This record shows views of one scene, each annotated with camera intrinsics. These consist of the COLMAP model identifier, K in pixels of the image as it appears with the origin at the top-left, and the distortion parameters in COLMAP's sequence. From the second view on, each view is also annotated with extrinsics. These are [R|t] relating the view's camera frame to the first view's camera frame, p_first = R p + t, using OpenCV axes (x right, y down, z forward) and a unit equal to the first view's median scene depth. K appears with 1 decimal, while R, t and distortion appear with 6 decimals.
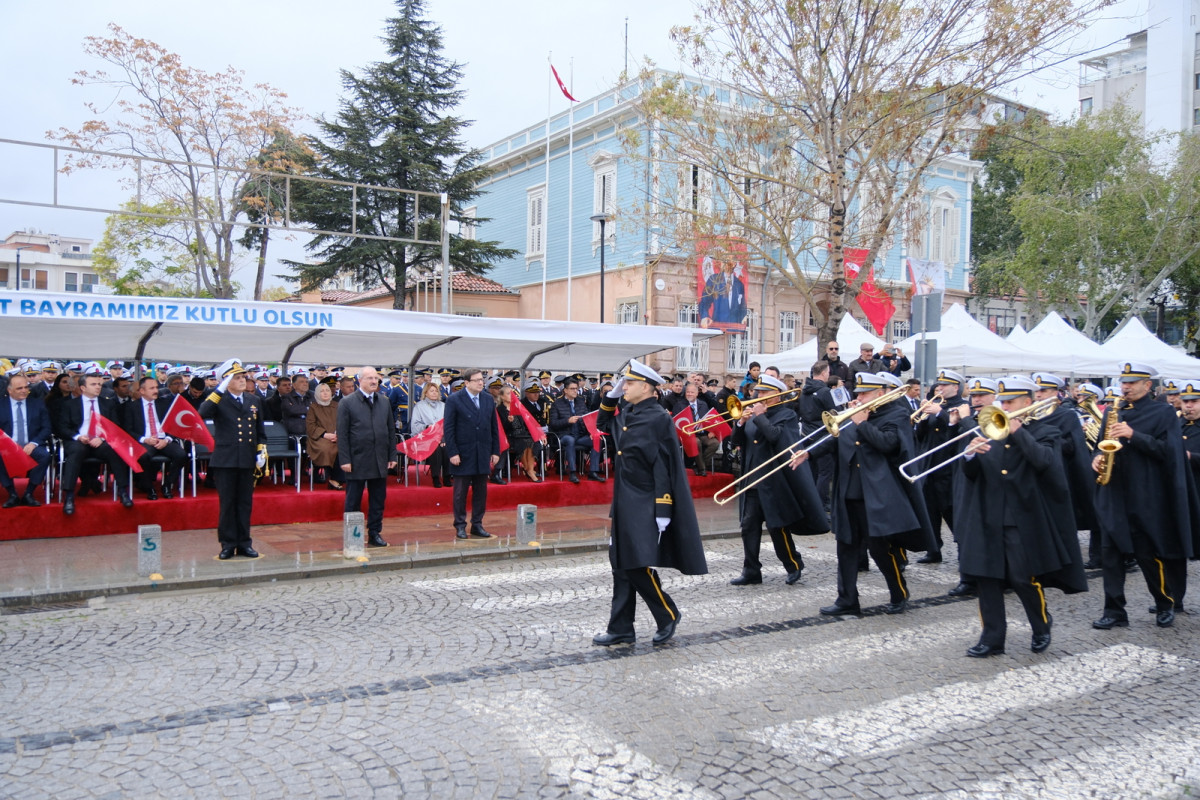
lens RADIAL K [[996.3, 0, 602.3], [0, 996.3, 401.0], [0, 0, 1]] dist [-0.010415, 0.005212]
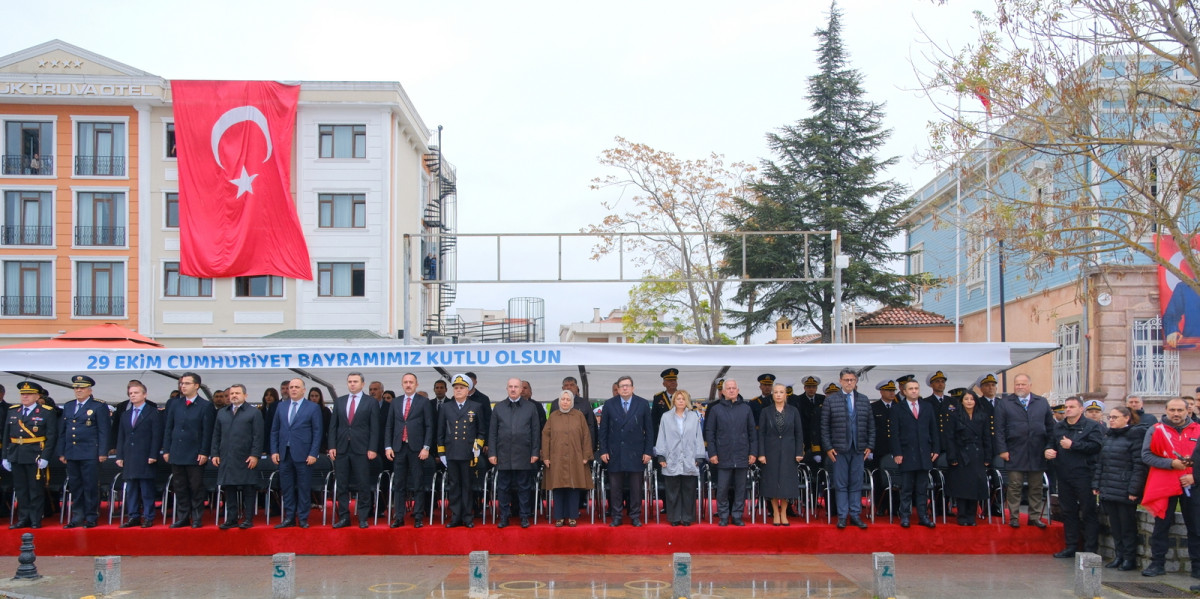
lens RADIAL K [[849.0, 0, 601.3], [0, 849.0, 408.9], [0, 0, 1]] dist [0.004204, 0.007236]
pose [[0.829149, -0.024400, -0.558495, 0.144479], [0.008269, 0.999473, -0.031389, -0.000116], [0.558967, 0.021409, 0.828913, 0.172892]]
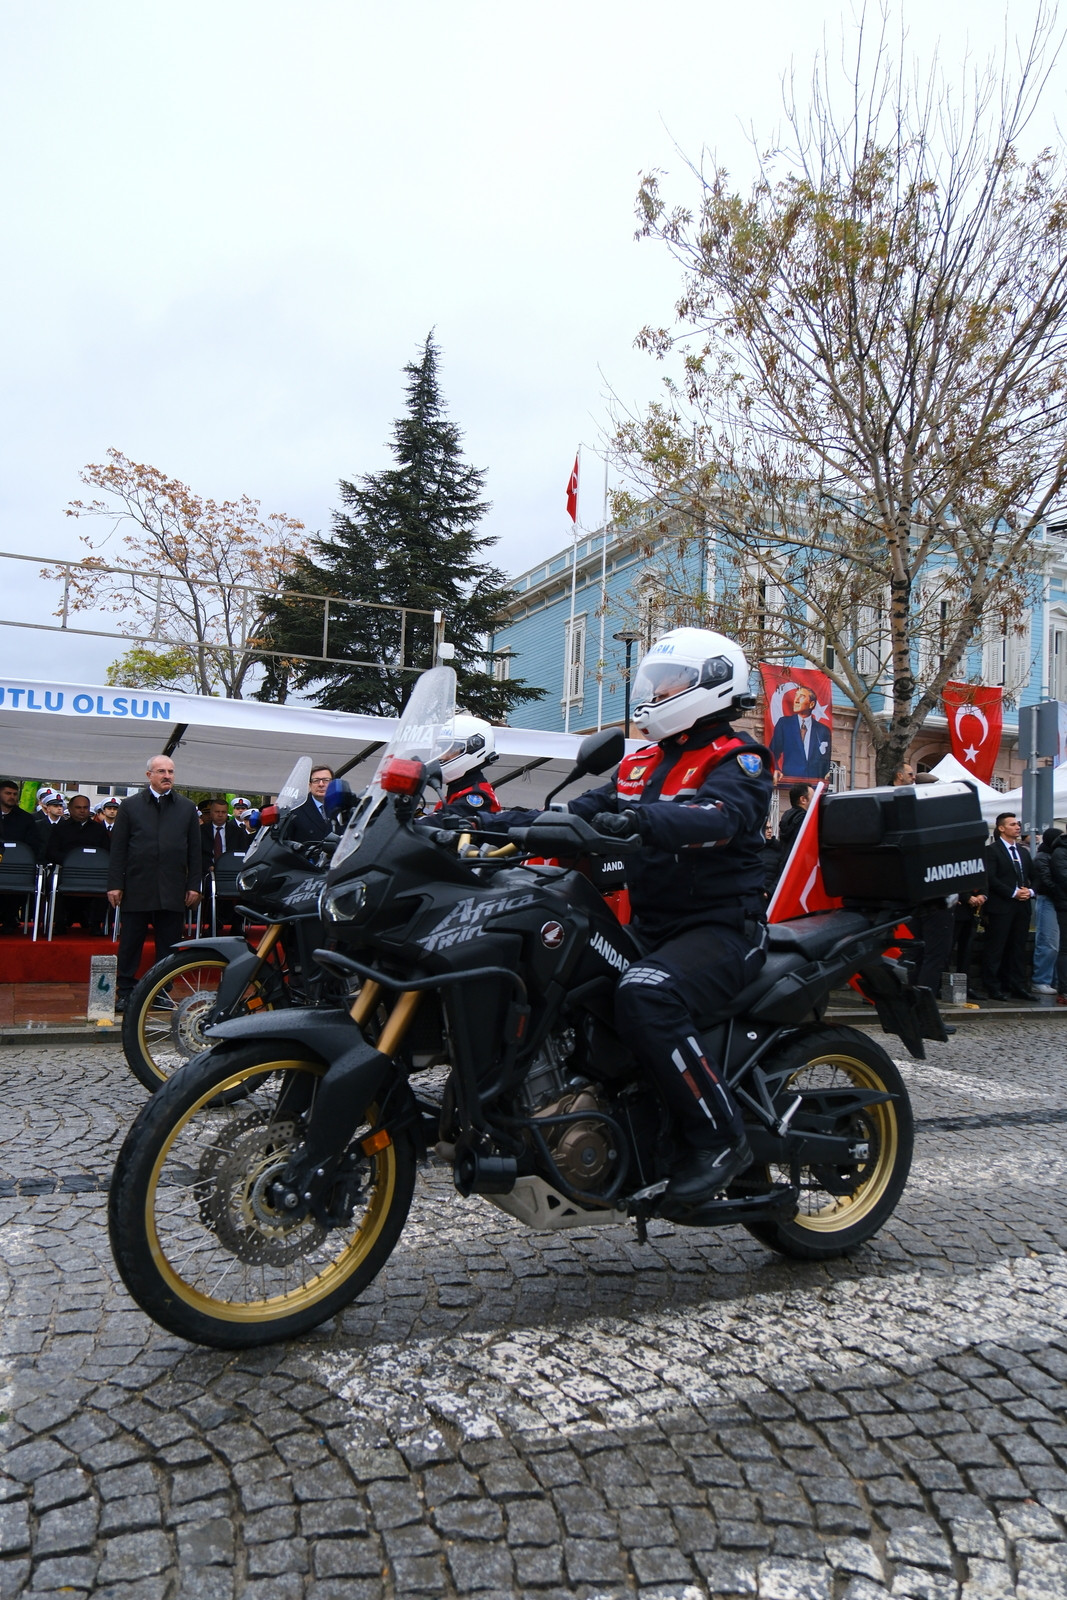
lens RADIAL K [[1141.8, 0, 532.5], [0, 1141.8, 805.1], [0, 0, 1]] dist [0.009146, -0.003952]
pose [[0.987854, 0.009281, -0.155105, 0.075913], [-0.022390, 0.996299, -0.082988, 0.030884], [0.153761, 0.085453, 0.984406, 0.117343]]
